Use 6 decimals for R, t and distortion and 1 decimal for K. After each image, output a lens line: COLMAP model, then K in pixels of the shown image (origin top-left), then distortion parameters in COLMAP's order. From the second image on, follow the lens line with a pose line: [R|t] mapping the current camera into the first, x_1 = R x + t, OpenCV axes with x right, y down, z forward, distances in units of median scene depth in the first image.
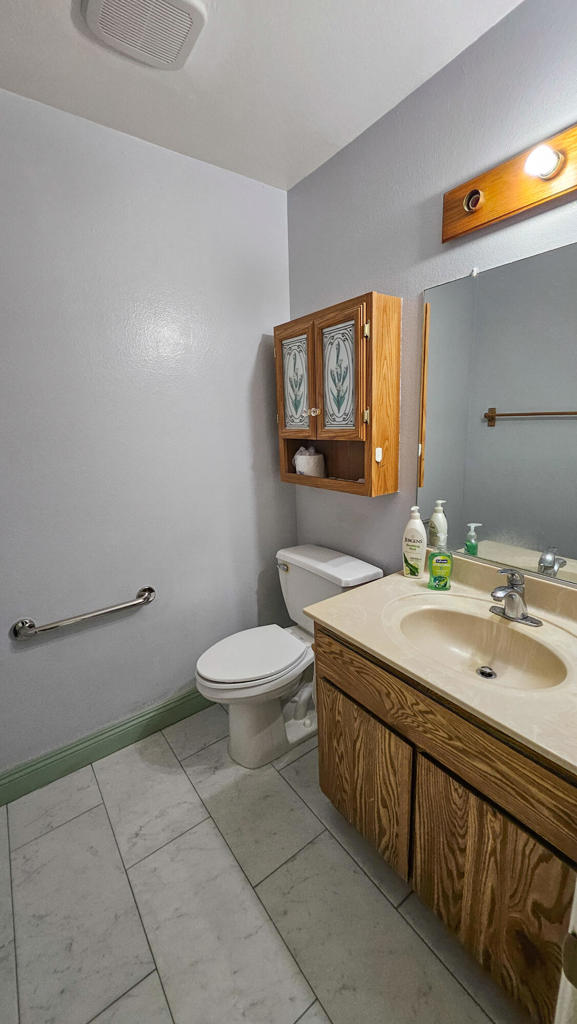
lens RADIAL K [[401.9, 0, 288.3], [0, 401.9, 507.8], [0, 0, 1]] dist [-0.003263, -0.000168]
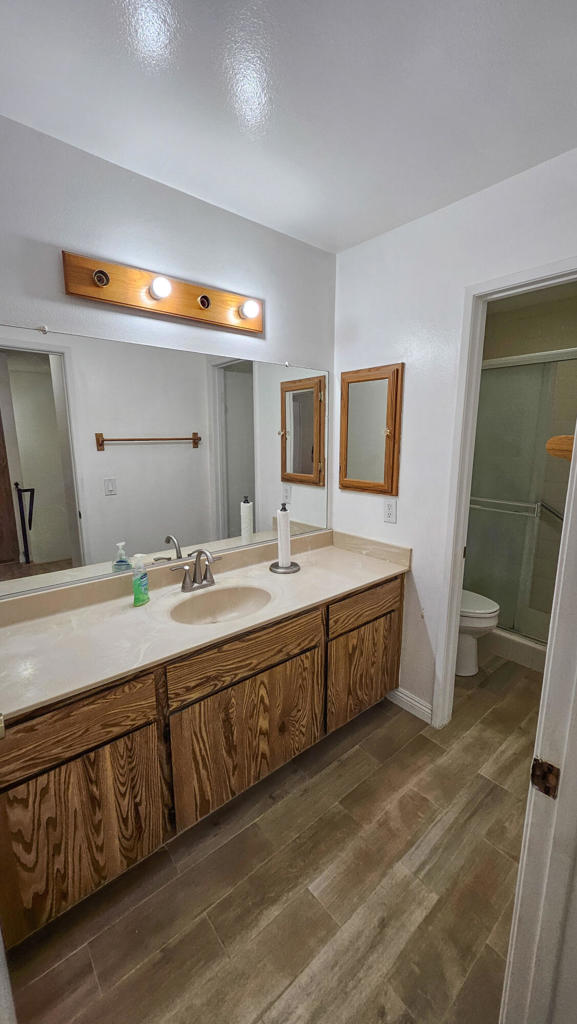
lens RADIAL K [[401.9, 0, 285.5], [0, 401.9, 514.4], [0, 0, 1]] dist [-0.003263, -0.000168]
pose [[-0.062145, -0.149918, 0.986743, -0.774046], [0.226608, 0.960715, 0.160235, -0.130699], [-0.972002, 0.233561, -0.025731, 0.576887]]
